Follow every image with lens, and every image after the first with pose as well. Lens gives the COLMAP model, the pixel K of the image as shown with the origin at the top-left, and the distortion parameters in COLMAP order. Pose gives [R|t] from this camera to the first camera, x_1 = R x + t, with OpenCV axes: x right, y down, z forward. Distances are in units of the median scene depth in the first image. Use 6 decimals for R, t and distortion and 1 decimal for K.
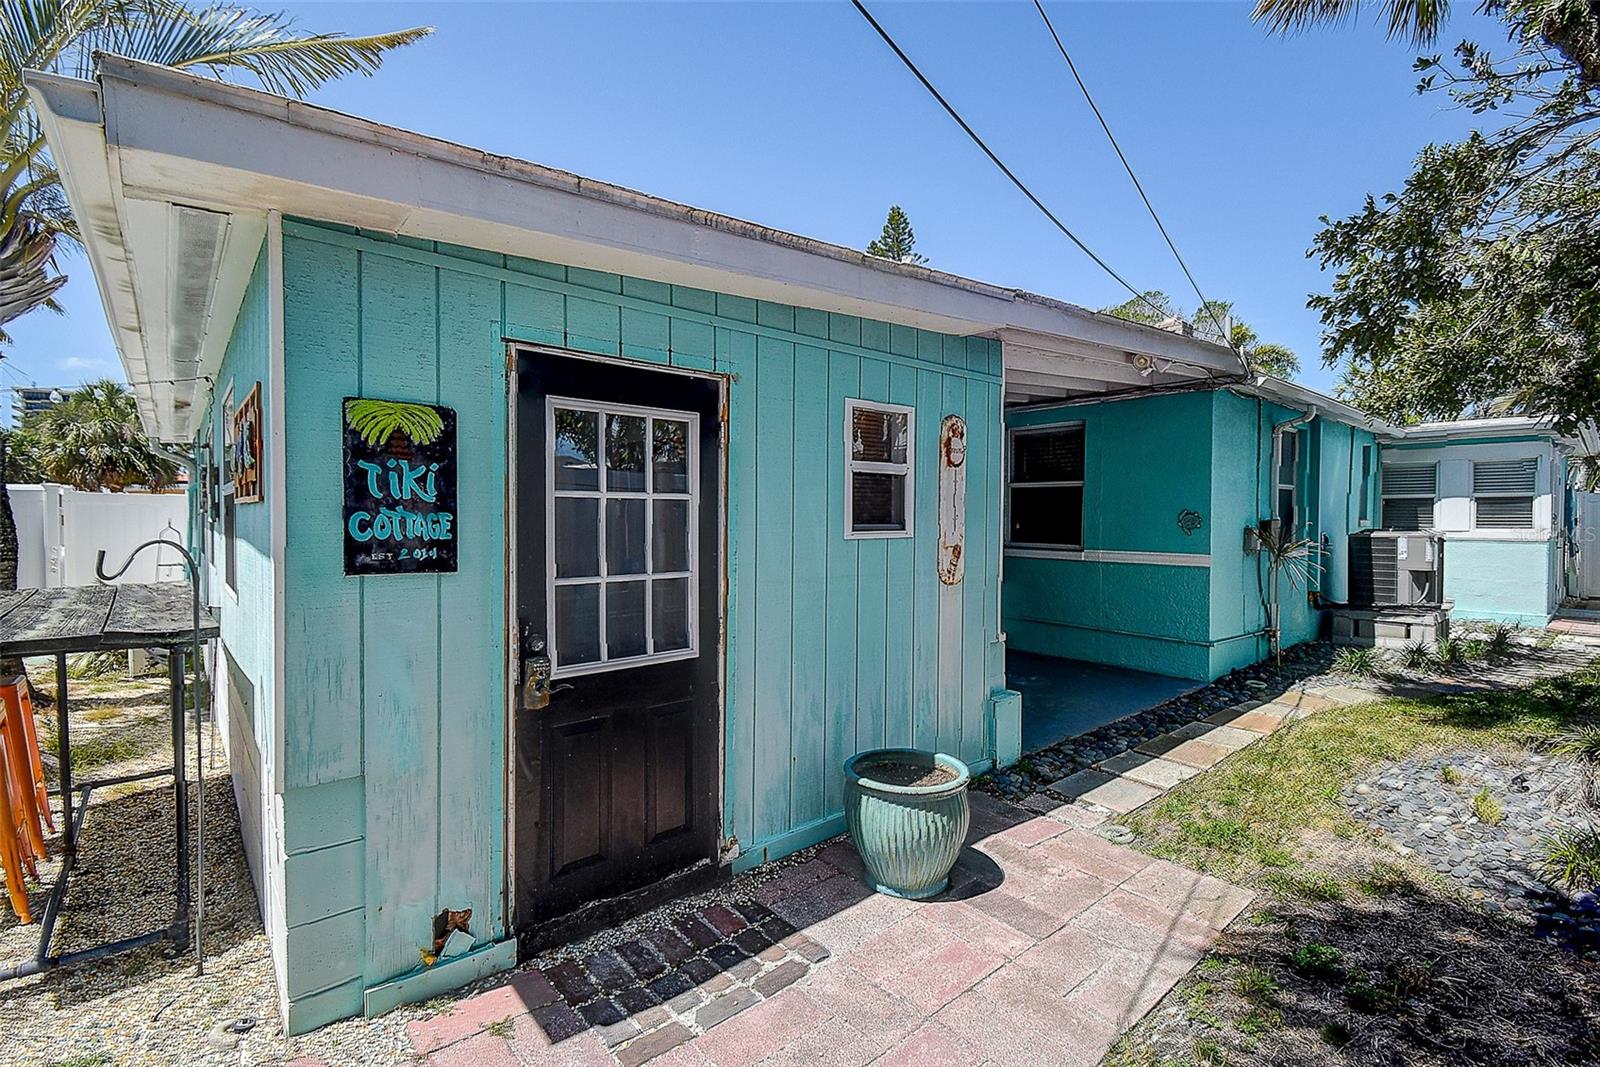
lens RADIAL K [[719.6, 0, 794.4], [0, 719.6, 522.0], [0, 0, 1]] dist [0.016959, -0.014715]
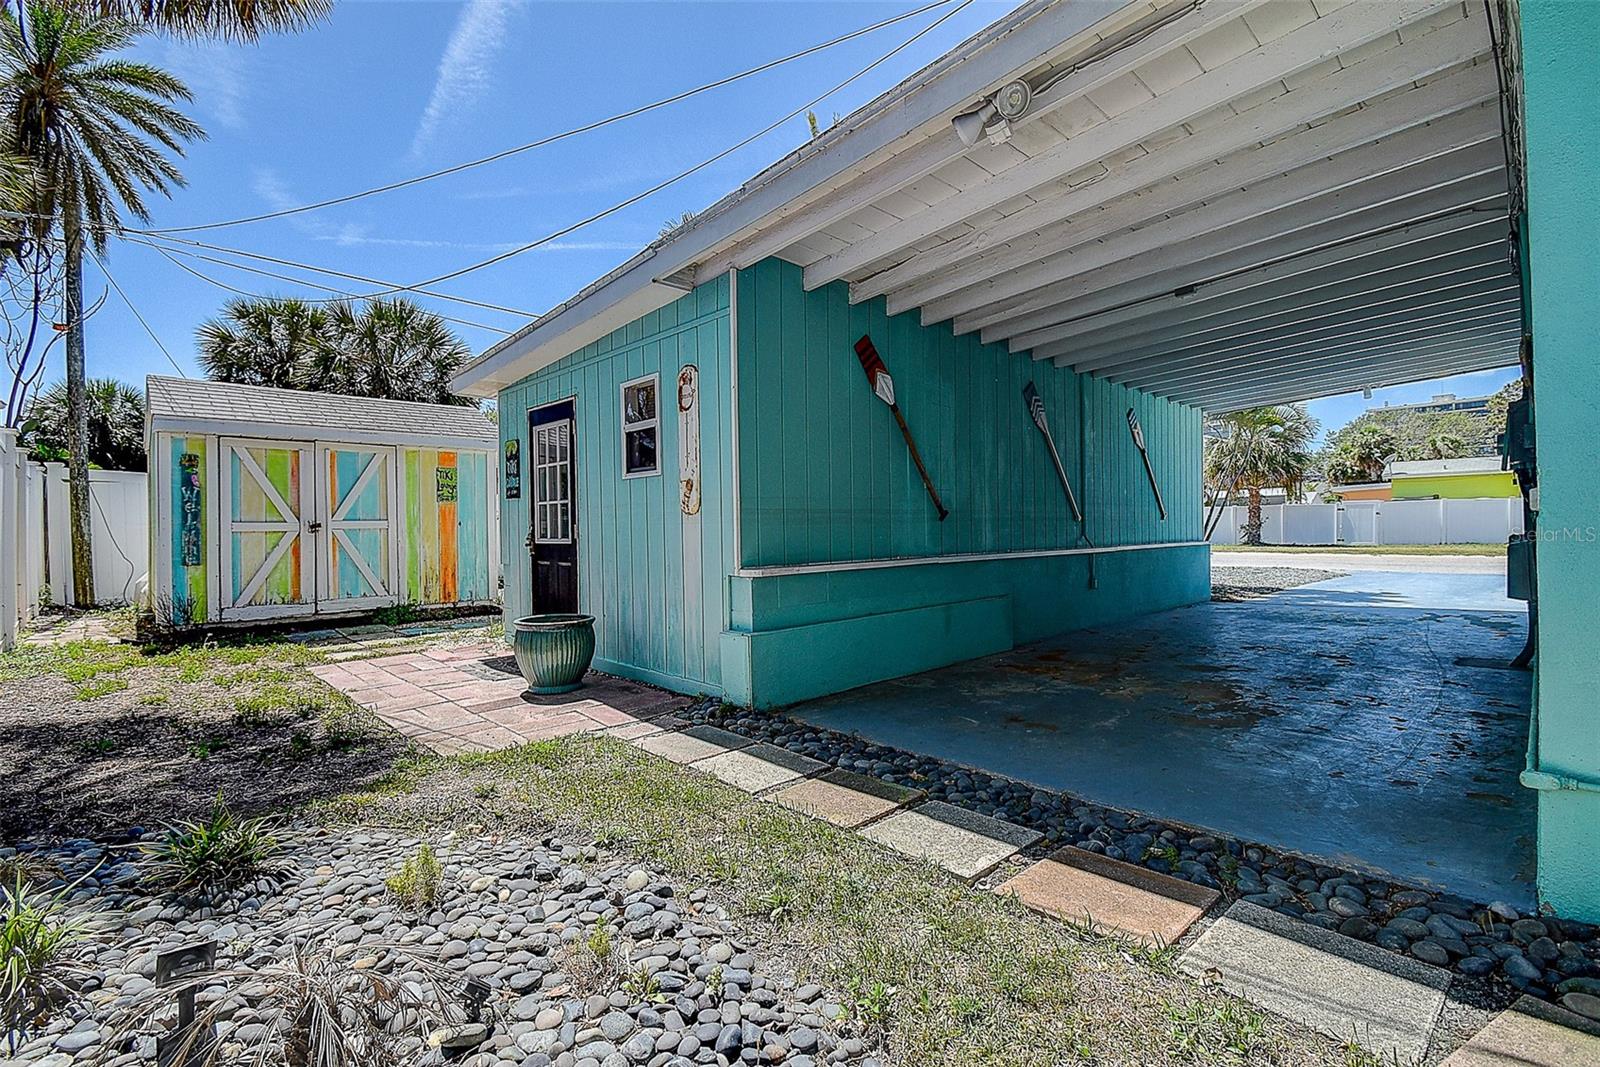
lens RADIAL K [[719.6, 0, 798.8], [0, 719.6, 525.5], [0, 0, 1]] dist [0.016959, -0.014715]
pose [[0.055123, -0.008430, -0.998444, 1.479177], [0.000605, 0.999964, -0.008409, 0.124473], [0.998479, -0.000141, 0.055126, 1.207762]]
